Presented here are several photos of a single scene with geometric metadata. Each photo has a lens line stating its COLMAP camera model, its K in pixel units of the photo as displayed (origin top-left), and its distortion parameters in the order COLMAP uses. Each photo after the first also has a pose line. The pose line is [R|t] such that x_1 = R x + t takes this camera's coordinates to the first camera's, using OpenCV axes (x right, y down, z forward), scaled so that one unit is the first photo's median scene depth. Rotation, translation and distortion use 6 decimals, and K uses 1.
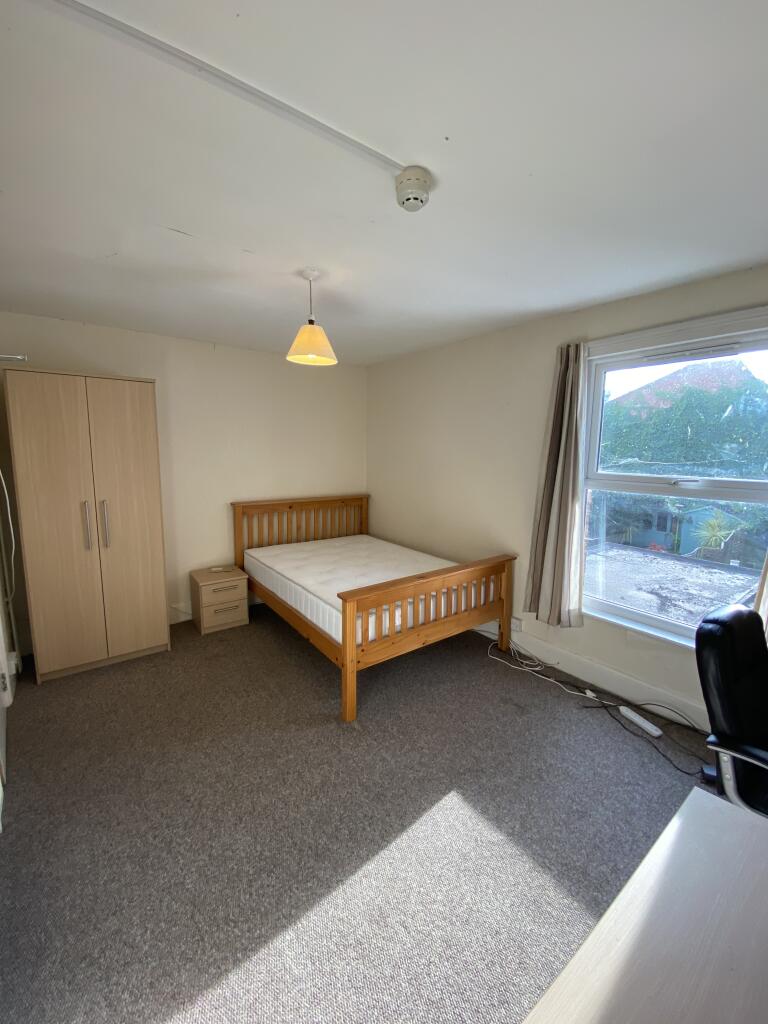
lens RADIAL K [[419.5, 0, 385.1], [0, 419.5, 511.3], [0, 0, 1]] dist [0.022316, -0.020795]
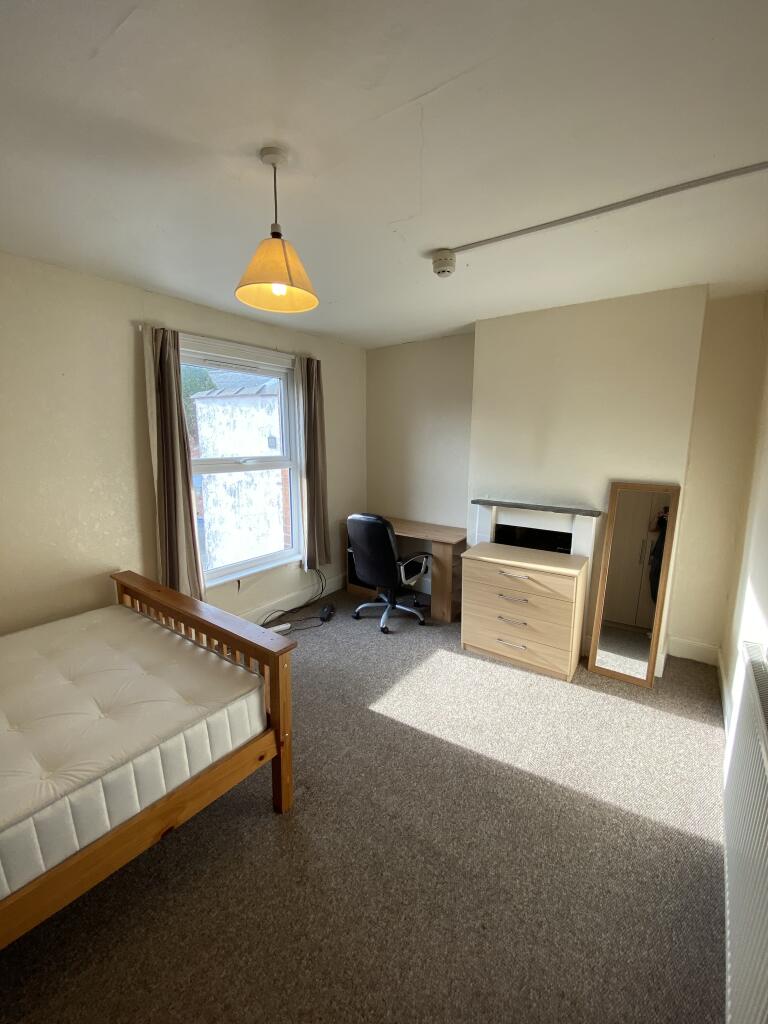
lens RADIAL K [[419.5, 0, 385.1], [0, 419.5, 511.3], [0, 0, 1]] dist [0.022316, -0.020795]
pose [[-0.298272, -0.179888, 0.937376, -0.988546], [0.133770, 0.964508, 0.227661, -0.203273], [-0.945061, 0.193297, -0.263622, 1.235965]]
